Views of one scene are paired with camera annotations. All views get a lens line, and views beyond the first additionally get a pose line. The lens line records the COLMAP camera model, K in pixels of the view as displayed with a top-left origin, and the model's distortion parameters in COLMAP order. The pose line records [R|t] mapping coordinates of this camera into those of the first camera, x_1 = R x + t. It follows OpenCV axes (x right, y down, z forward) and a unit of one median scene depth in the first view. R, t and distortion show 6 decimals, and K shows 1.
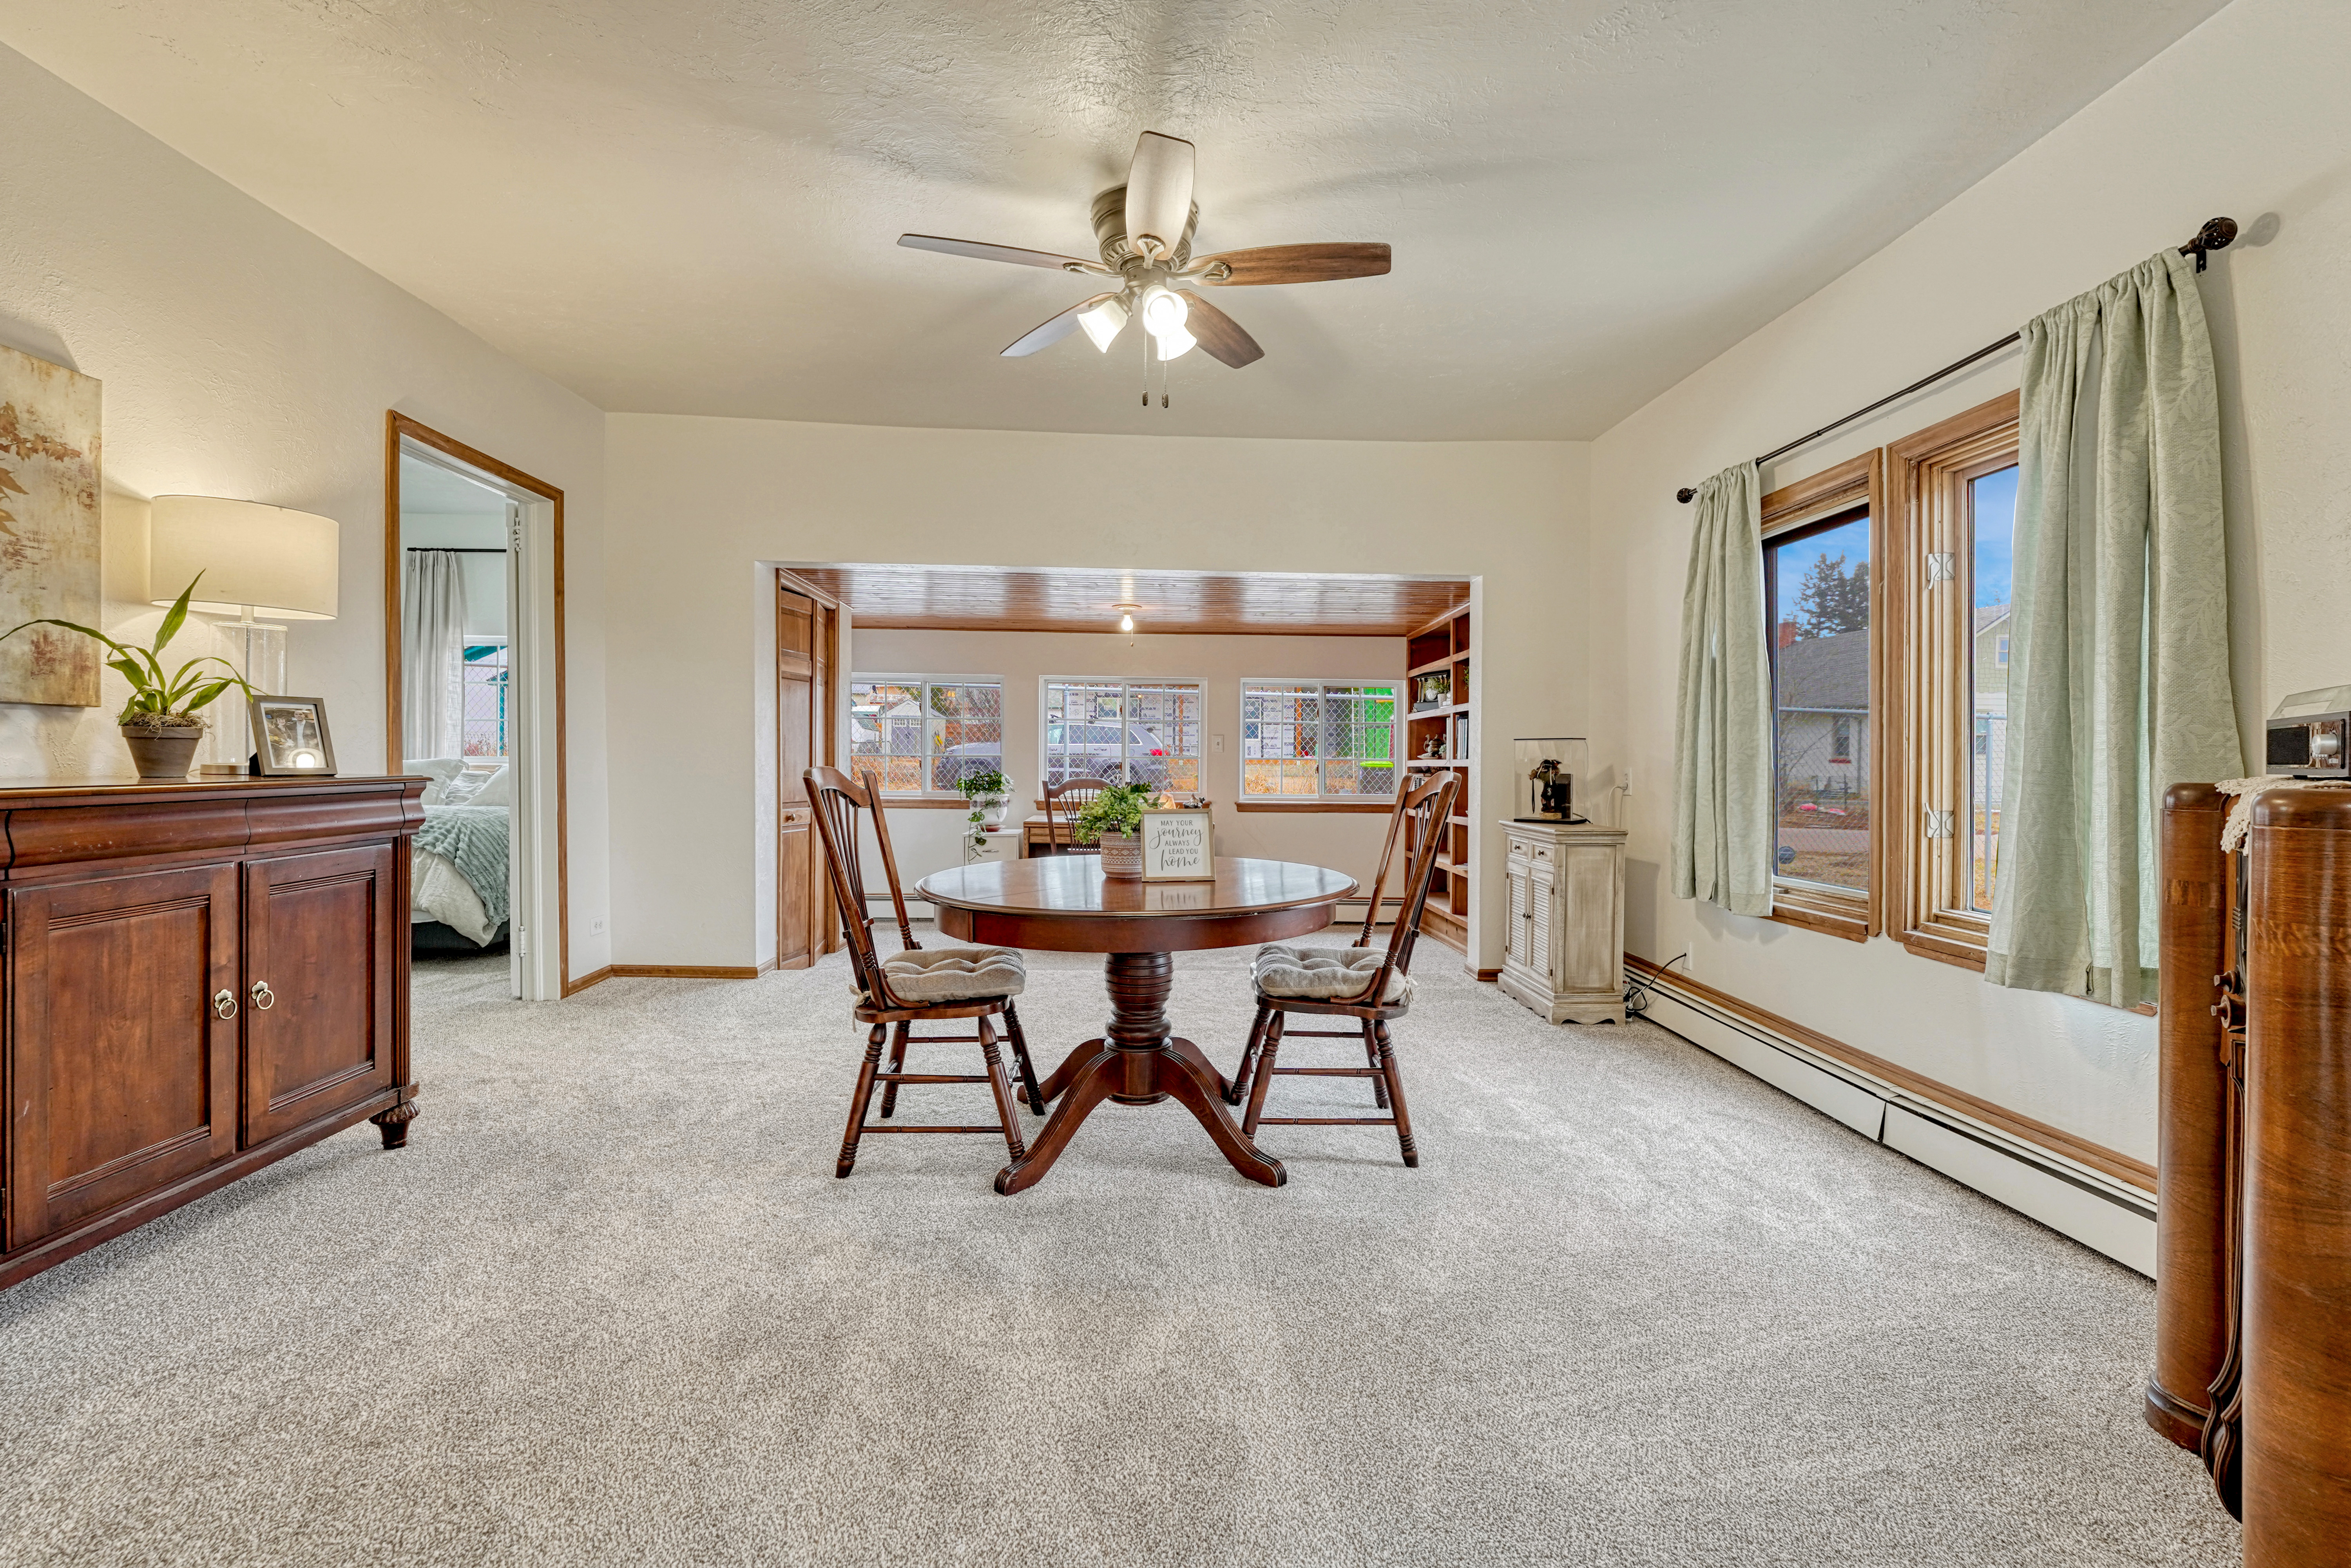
lens RADIAL K [[1064.8, 0, 1178.8], [0, 1064.8, 743.9], [0, 0, 1]] dist [-0.003876, -0.000608]
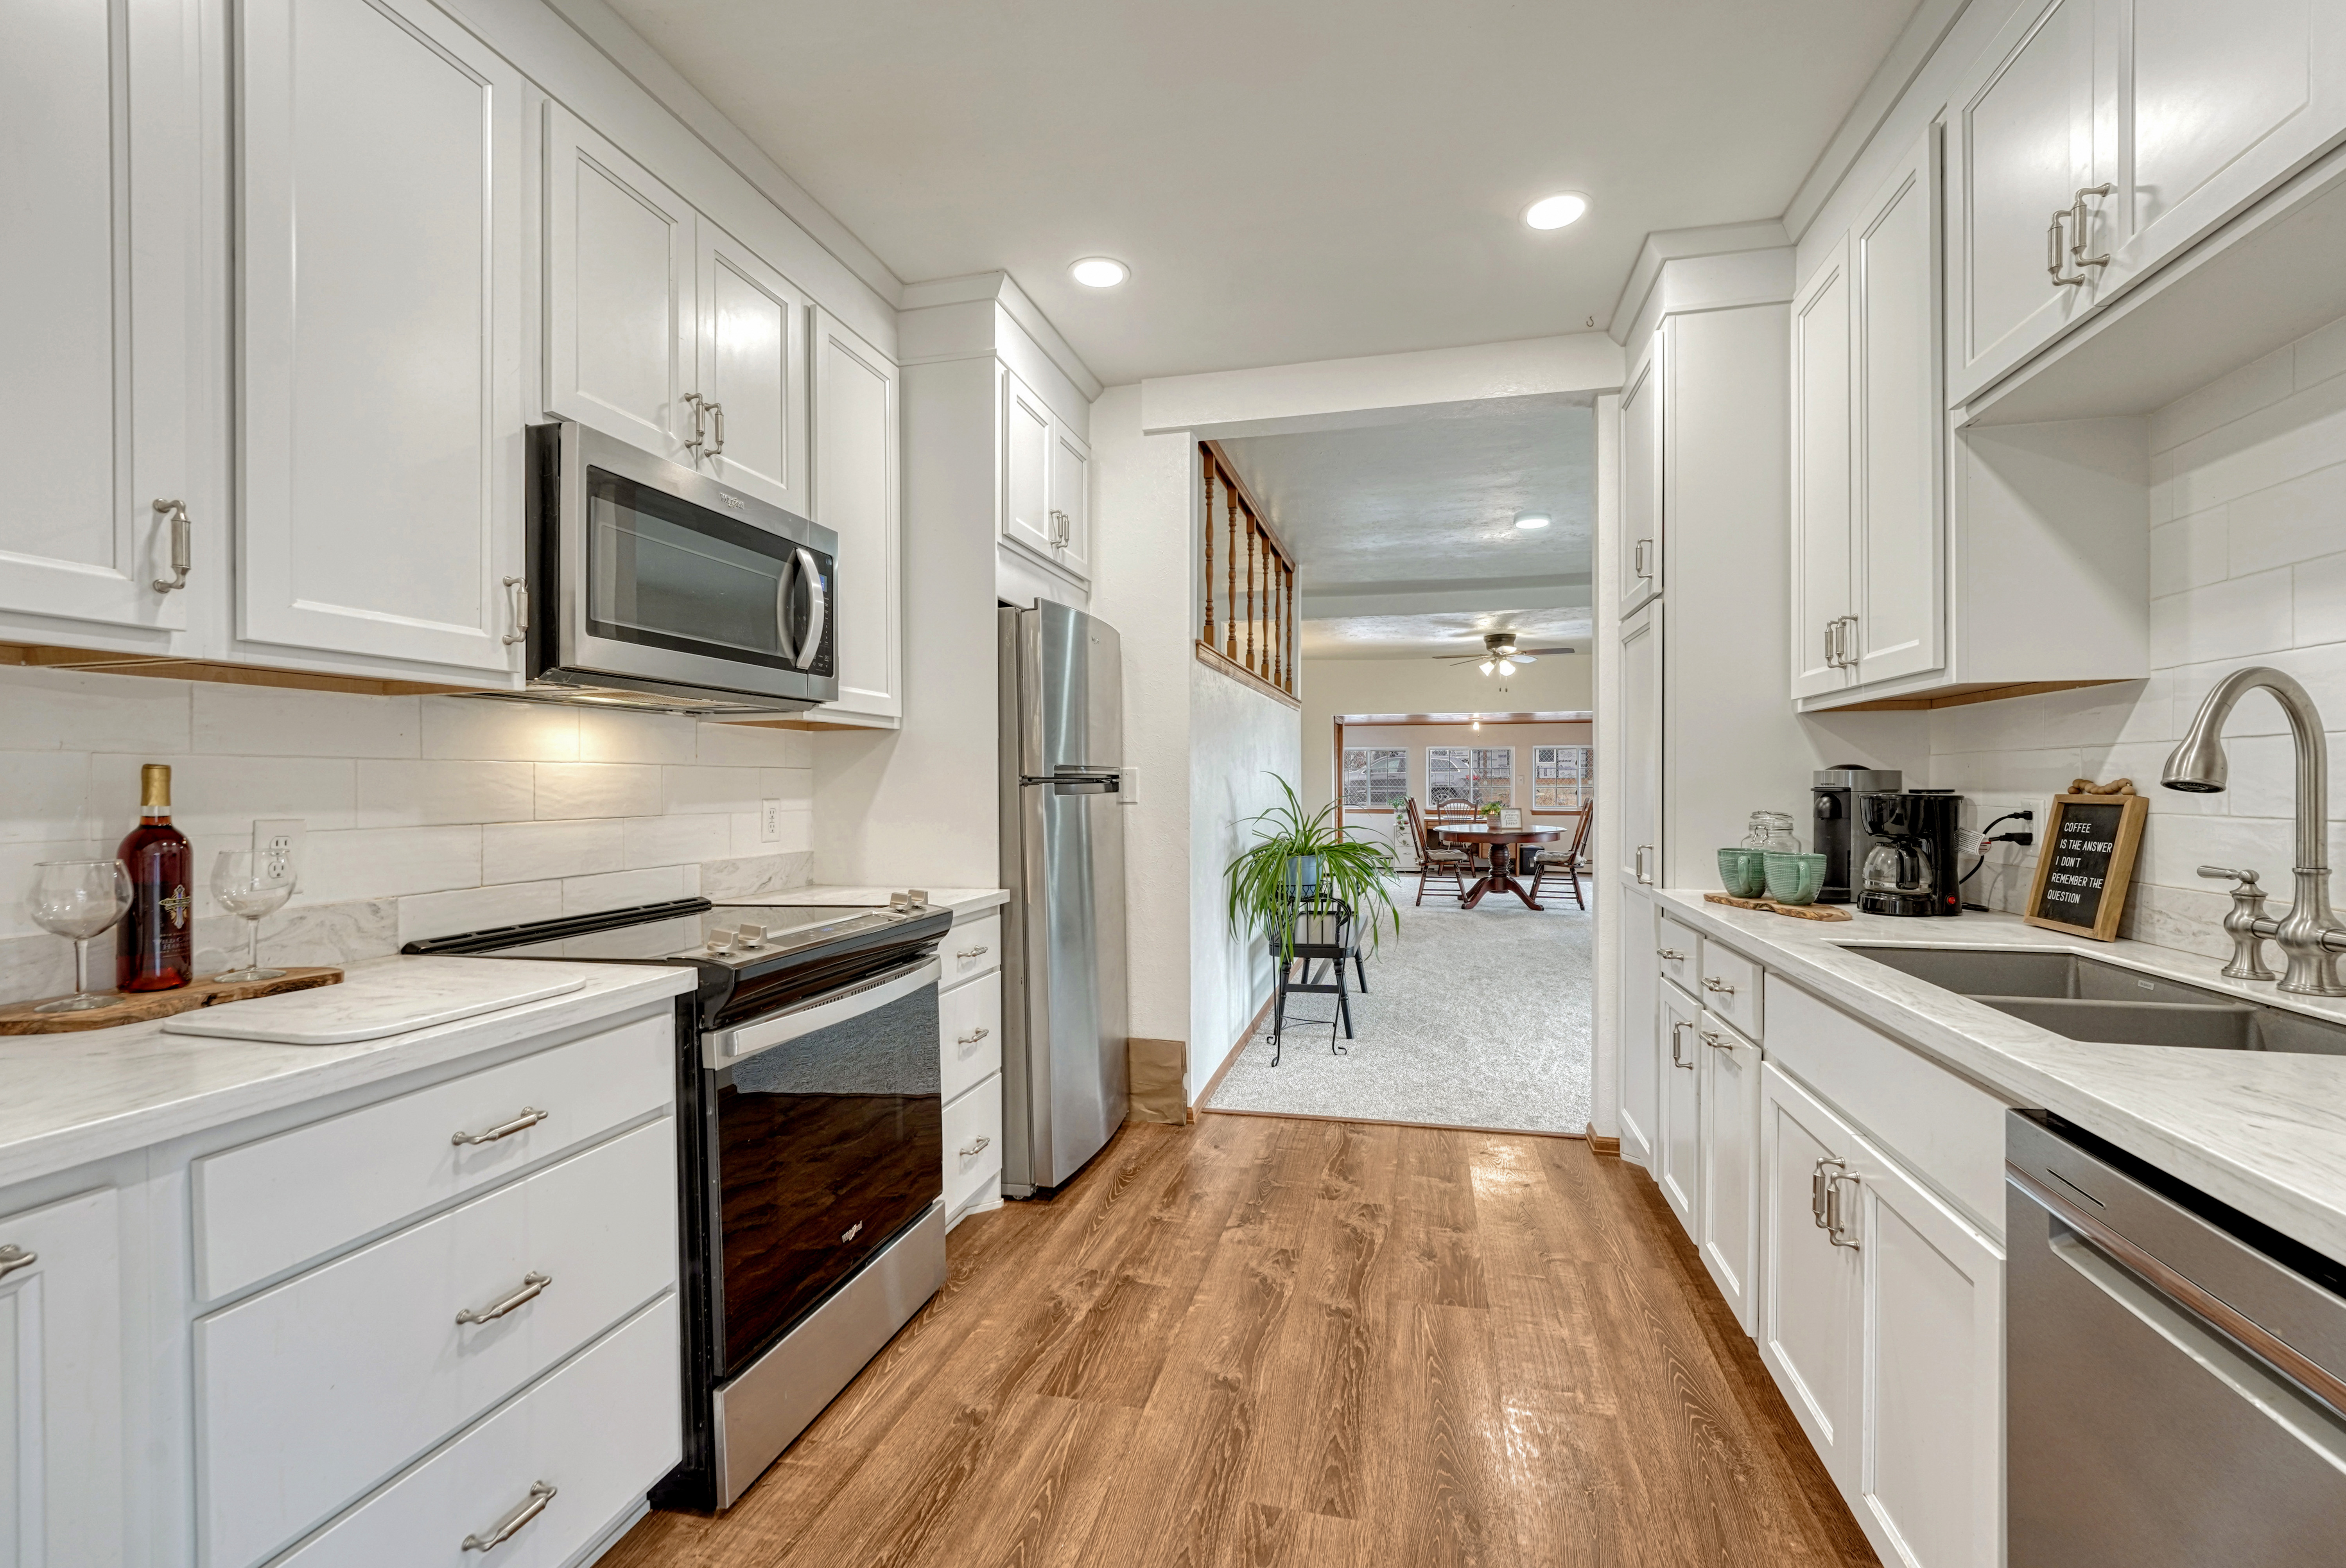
lens RADIAL K [[949.9, 0, 1177.9], [0, 949.9, 777.3], [0, 0, 1]] dist [-0.000782, -0.000038]
pose [[0.954714, -0.006829, -0.297448, -0.114815], [0.009783, 0.999917, 0.008442, -0.072183], [0.297365, -0.010970, 0.954701, -2.259966]]
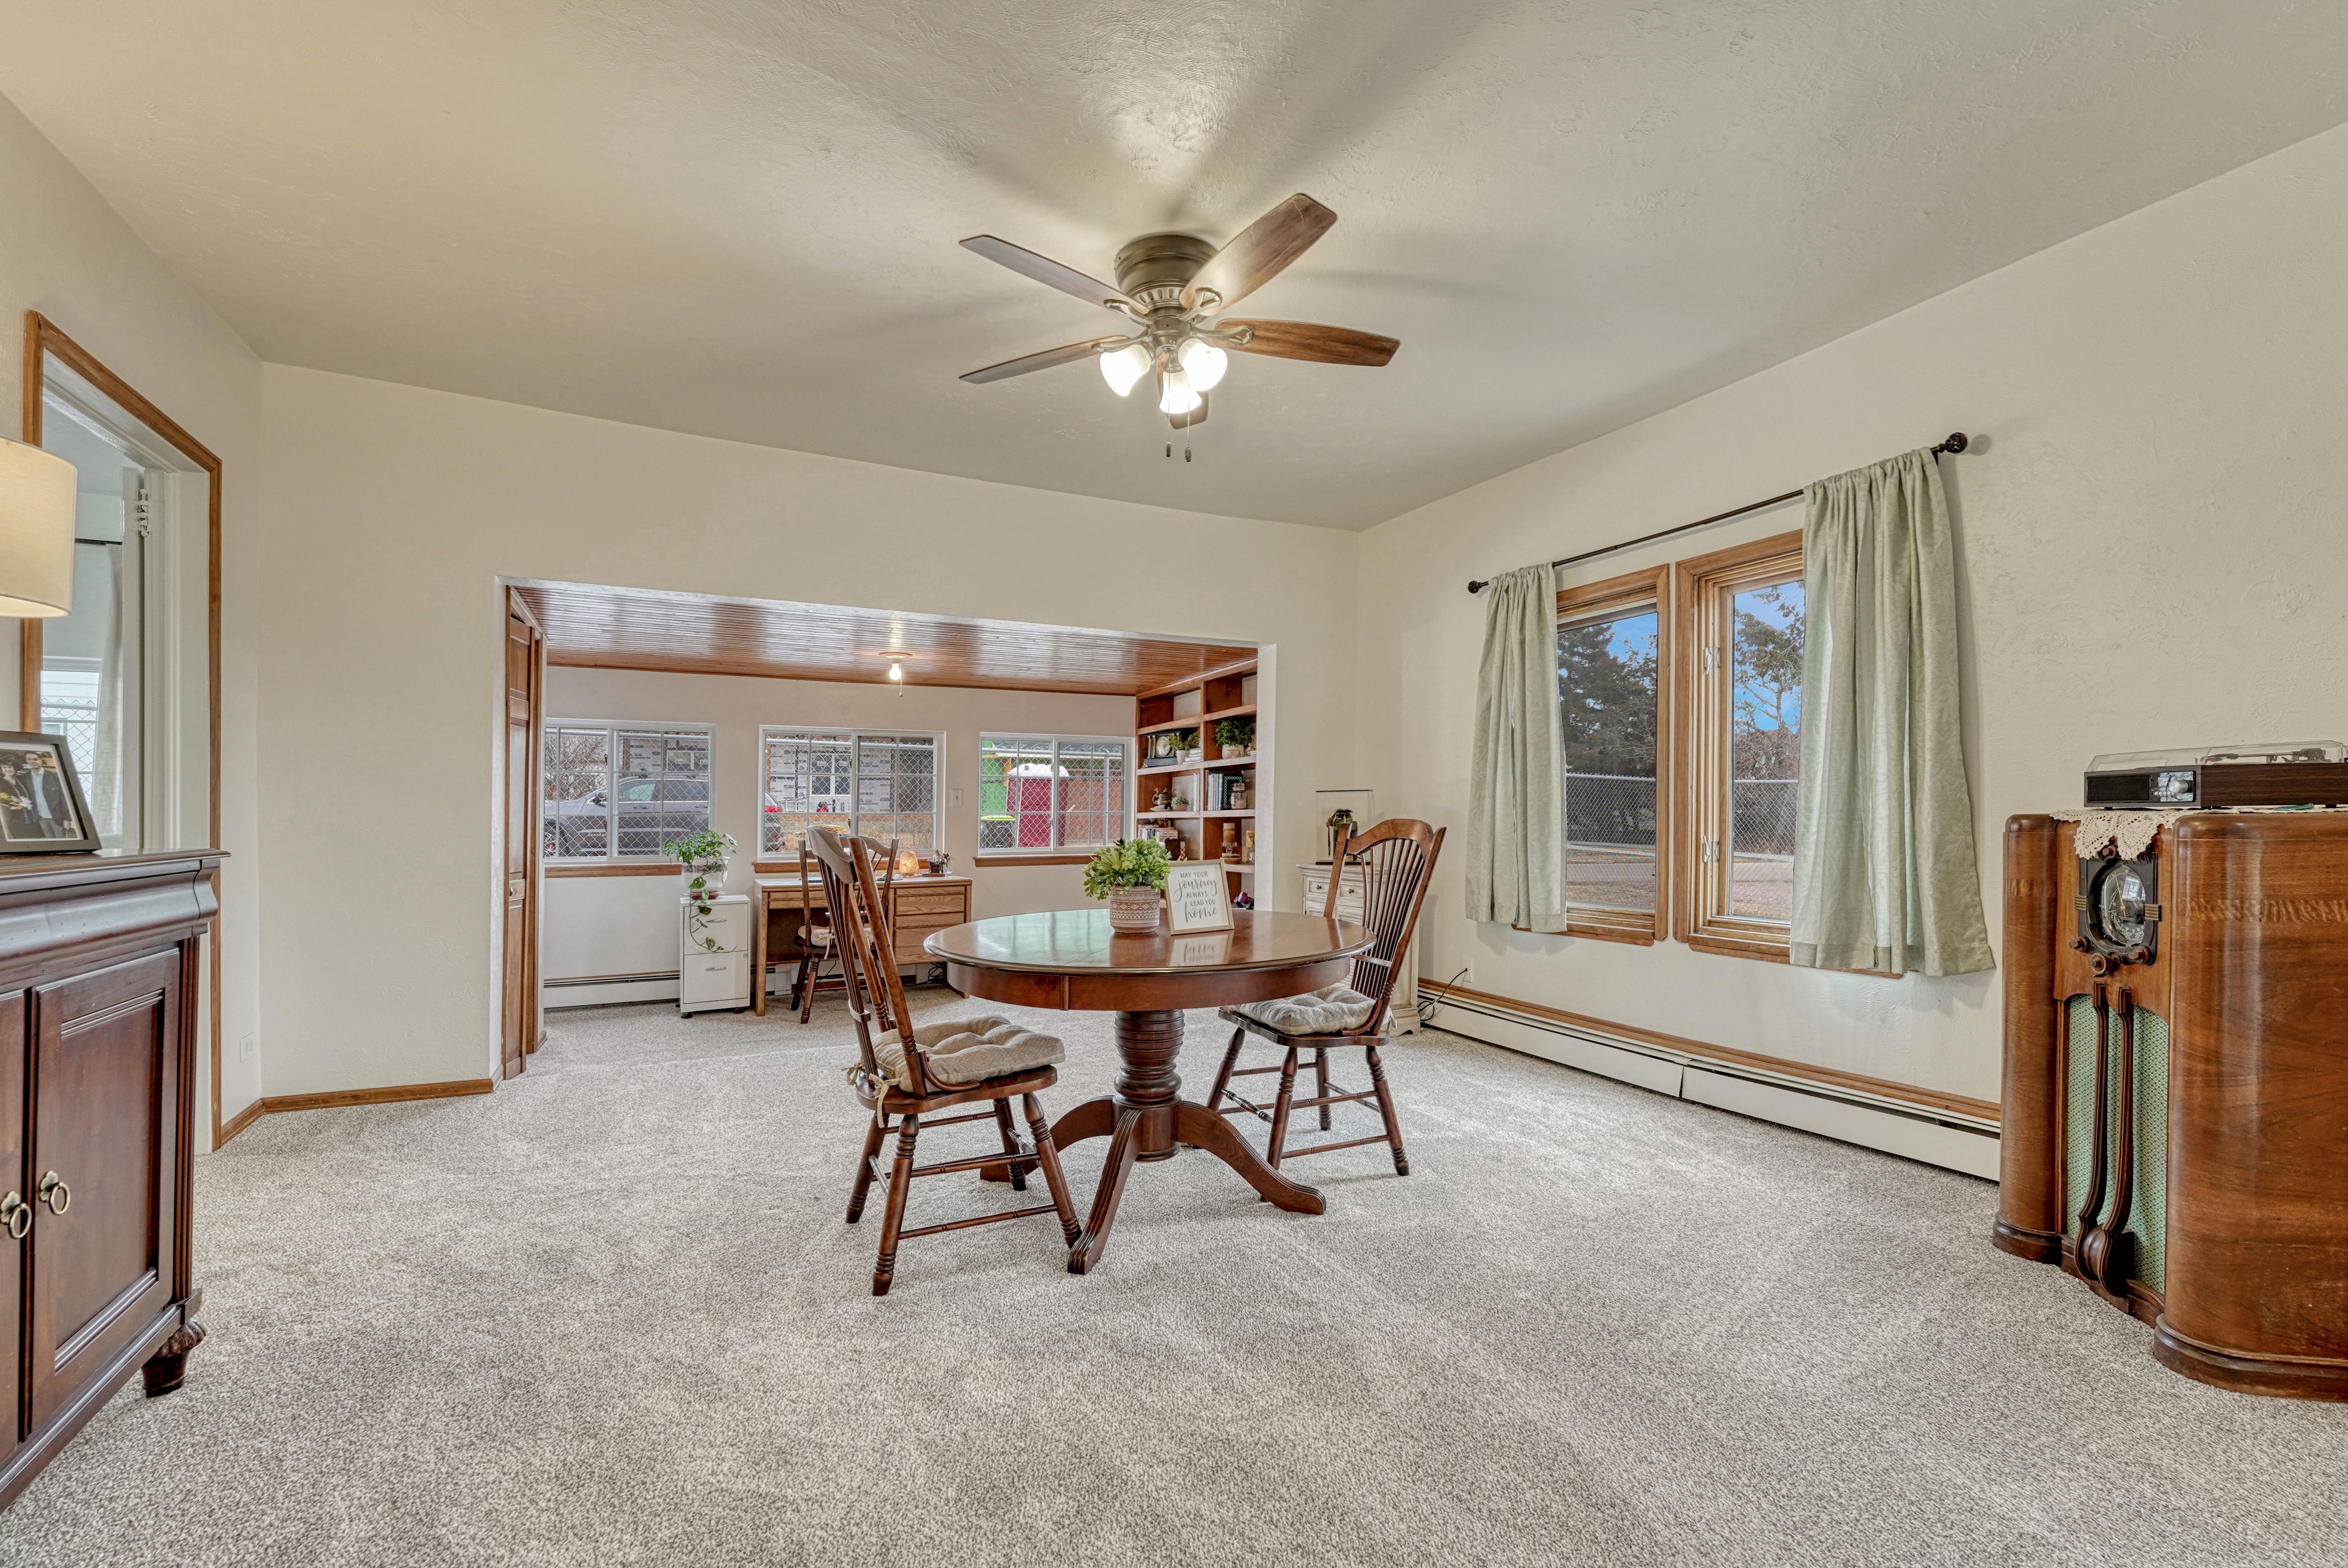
lens RADIAL K [[1025.3, 0, 1212.5], [0, 1025.3, 796.6], [0, 0, 1]] dist [-0.012300, 0.000248]
pose [[0.903410, -0.008129, 0.428701, -0.400559], [0.009012, 0.999959, -0.000030, 0.001466], [-0.428684, 0.003890, 0.903446, 0.116166]]
